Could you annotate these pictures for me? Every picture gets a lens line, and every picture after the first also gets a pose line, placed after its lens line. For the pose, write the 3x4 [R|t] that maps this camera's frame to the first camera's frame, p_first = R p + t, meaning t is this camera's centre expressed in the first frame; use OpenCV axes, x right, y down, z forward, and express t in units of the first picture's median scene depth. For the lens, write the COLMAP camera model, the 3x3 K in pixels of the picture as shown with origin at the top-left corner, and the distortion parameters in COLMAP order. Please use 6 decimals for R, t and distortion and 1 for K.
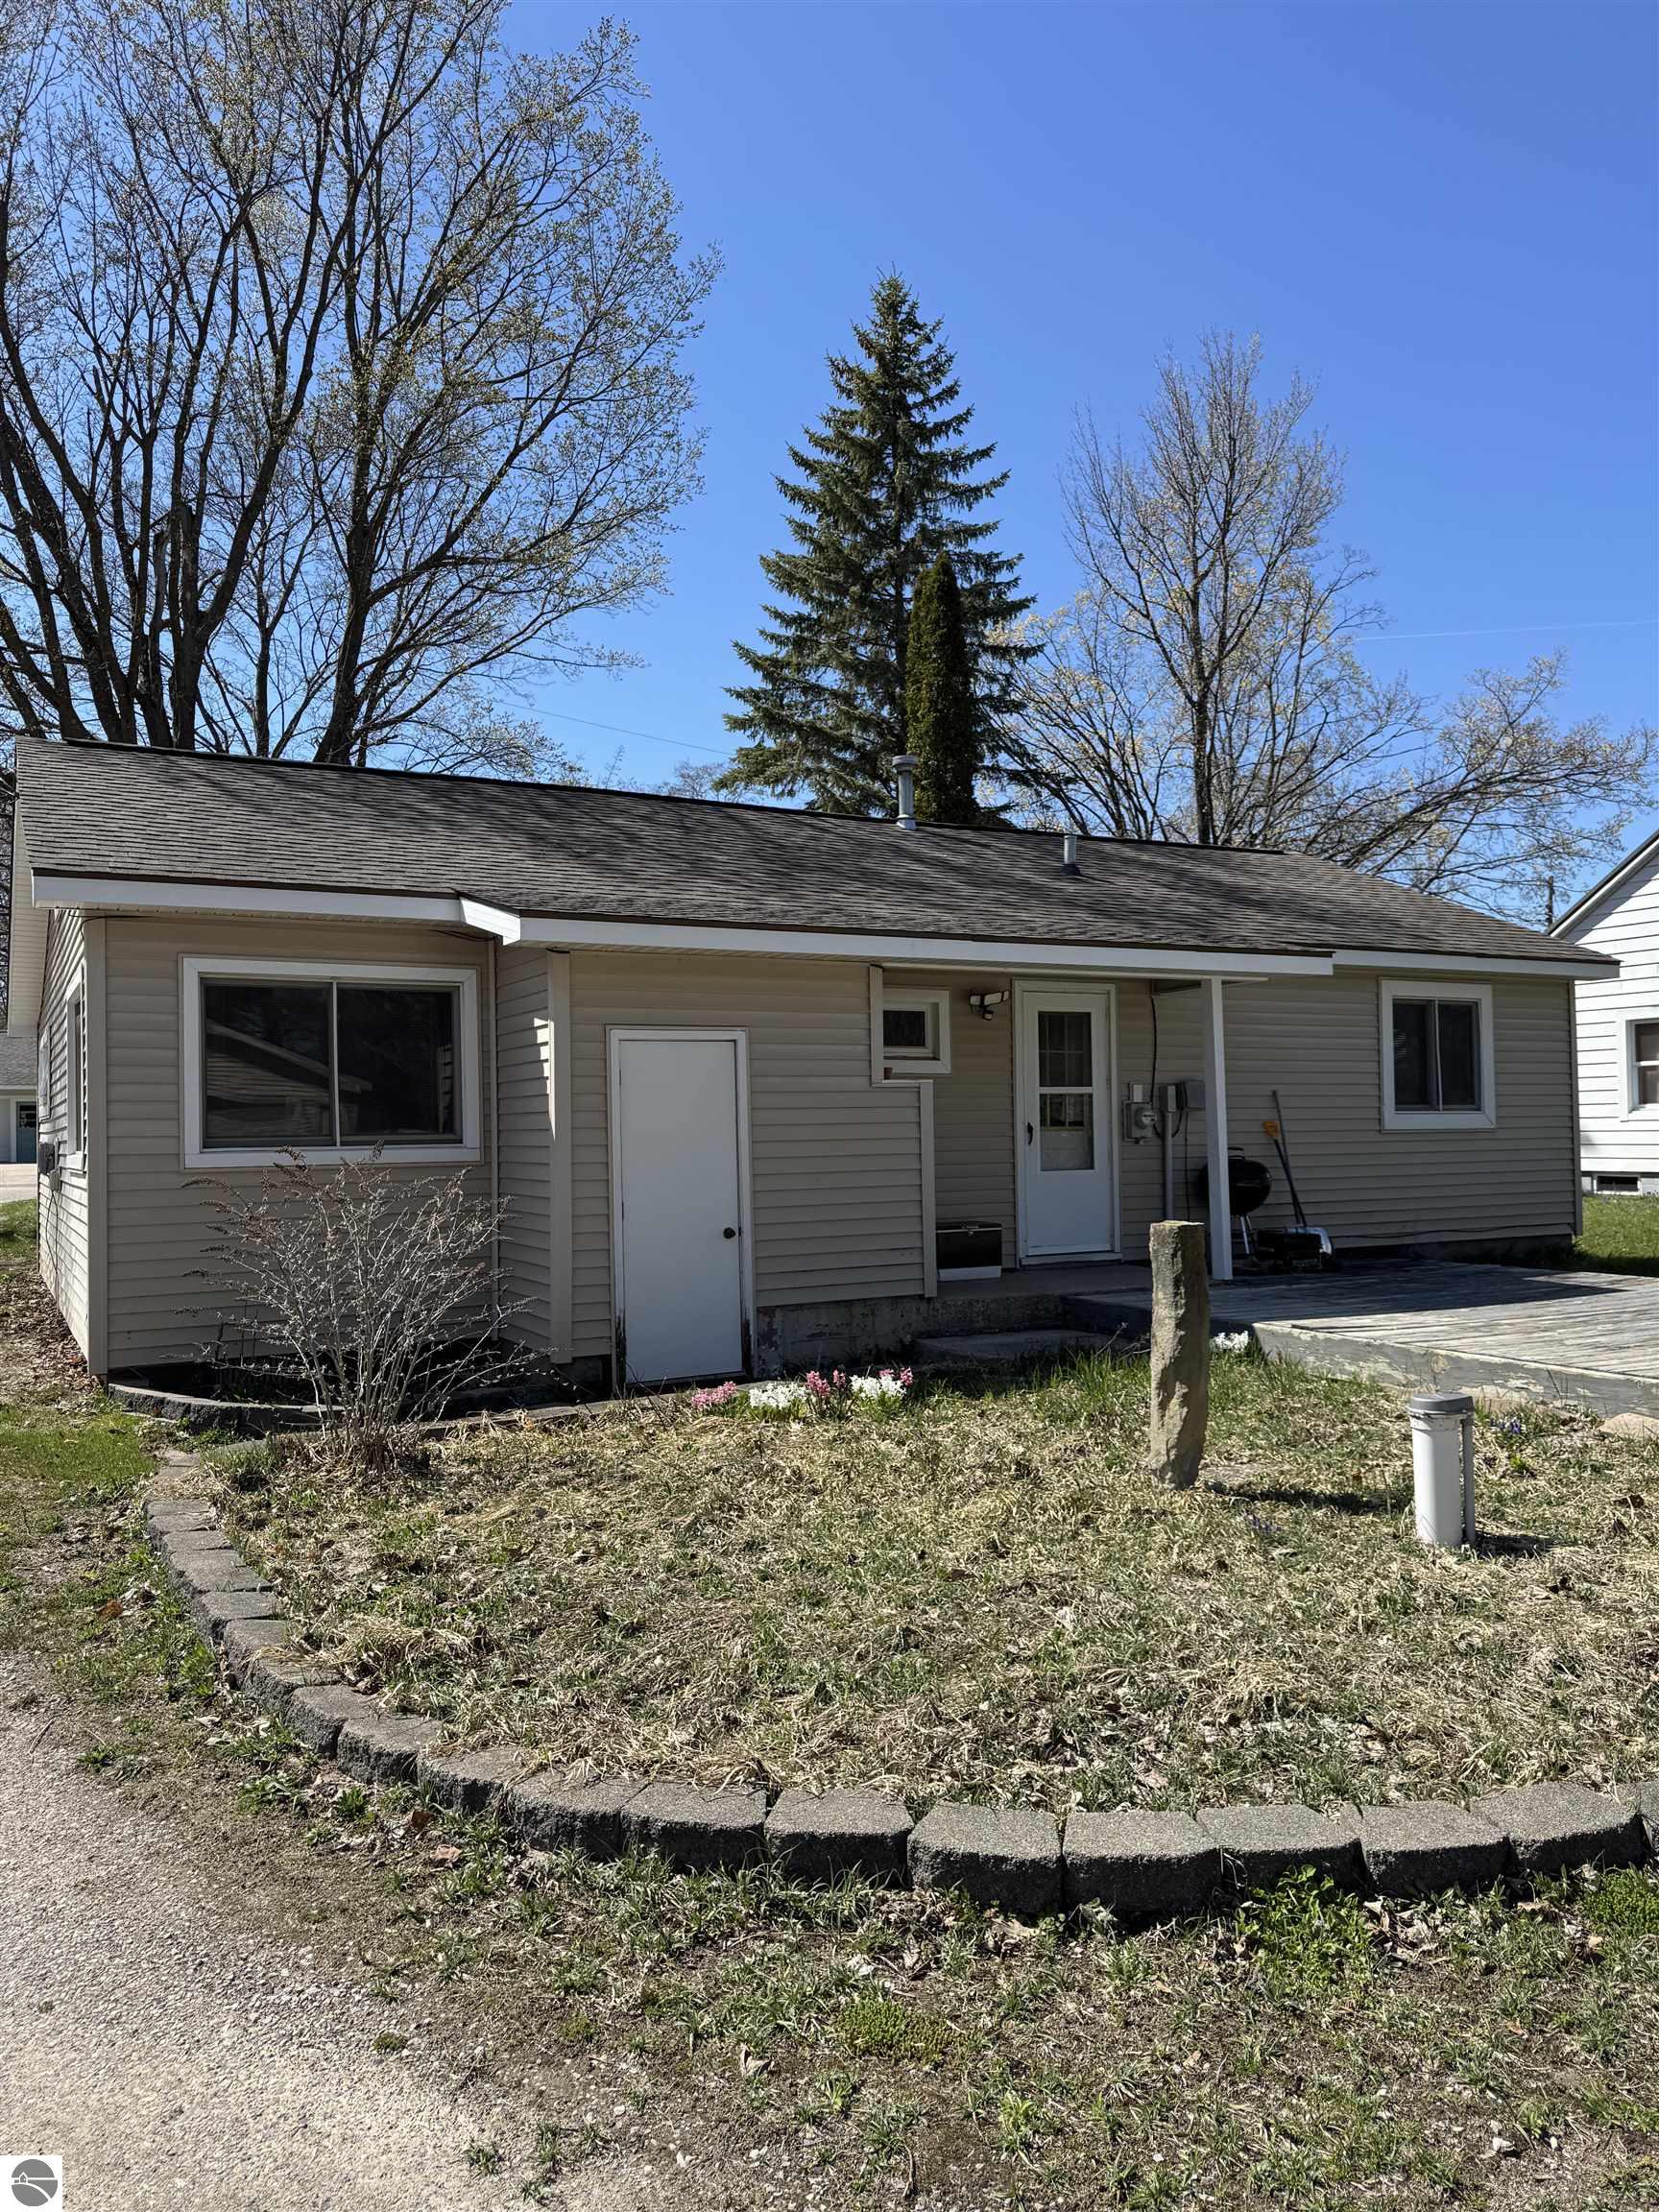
lens RADIAL K [[1545.6, 0, 829.9], [0, 1545.6, 1119.2], [0, 0, 1]] dist [0.022019, -0.011158]
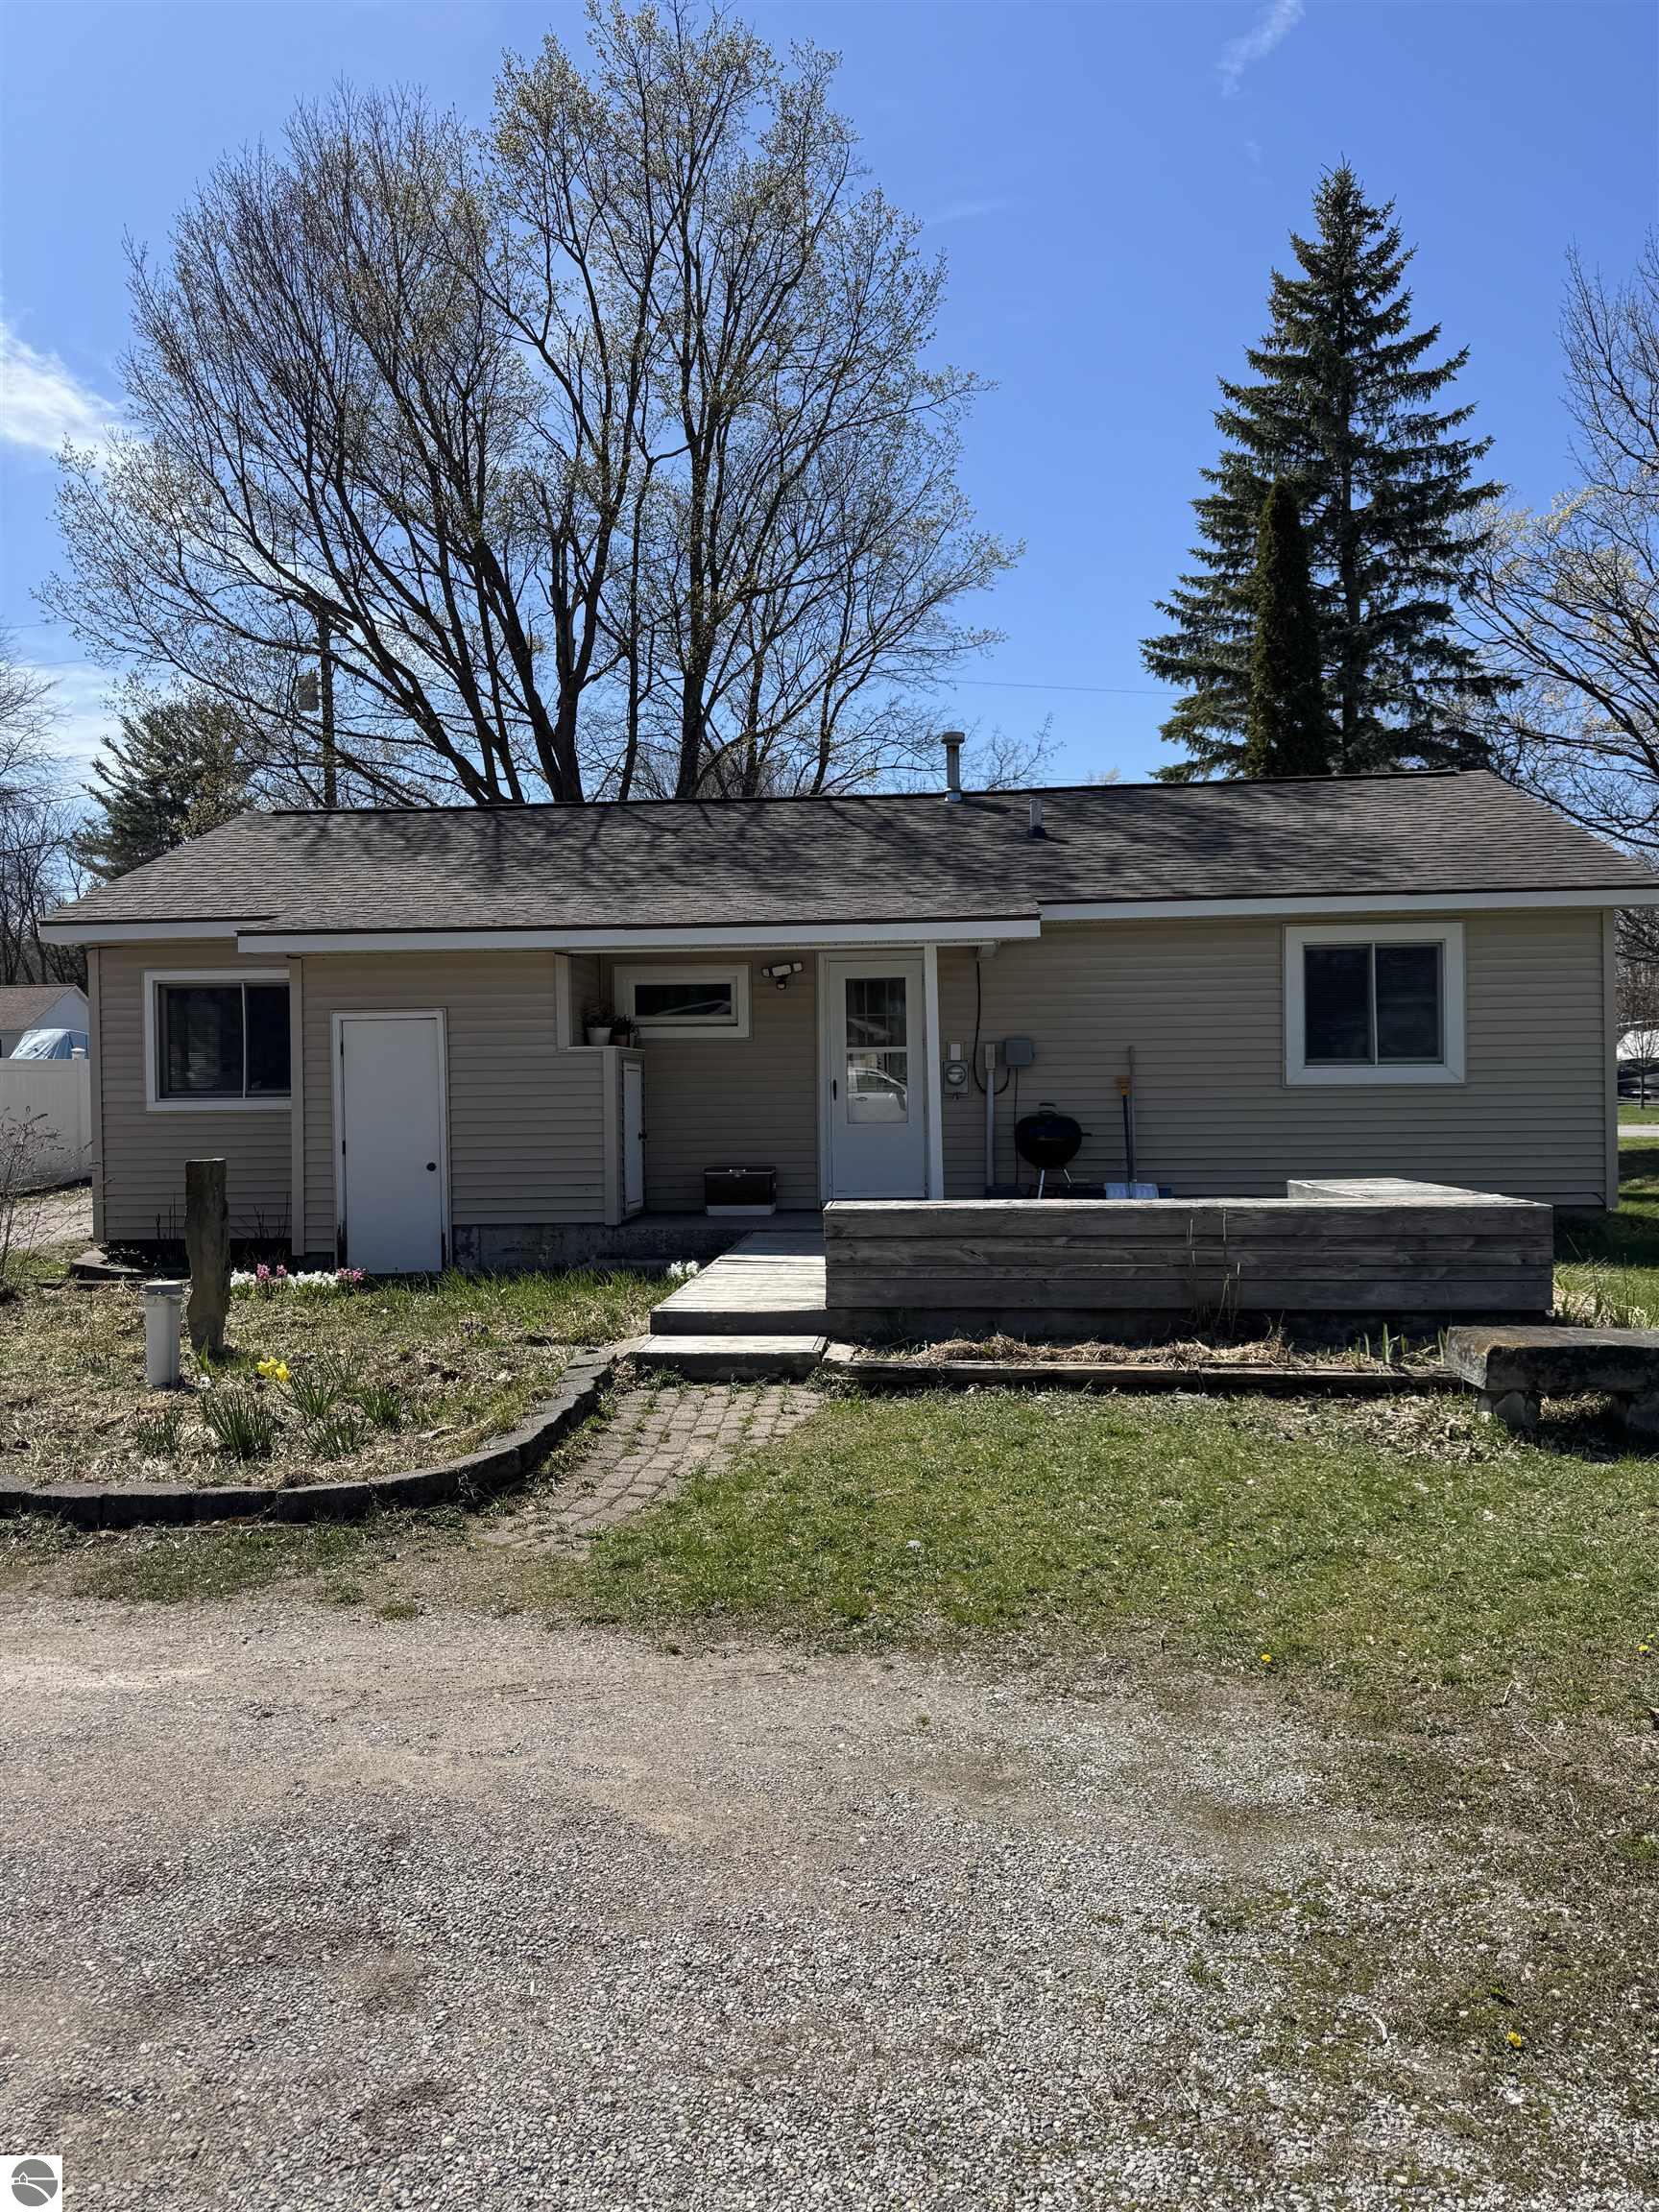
lens RADIAL K [[1545.6, 0, 817.5], [0, 1545.6, 1096.9], [0, 0, 1]] dist [0.022019, -0.011158]
pose [[0.849694, 0.007534, -0.527222, 0.607208], [0.005236, 0.999728, 0.022724, -0.008884], [0.527250, -0.022069, 0.849424, 0.044333]]
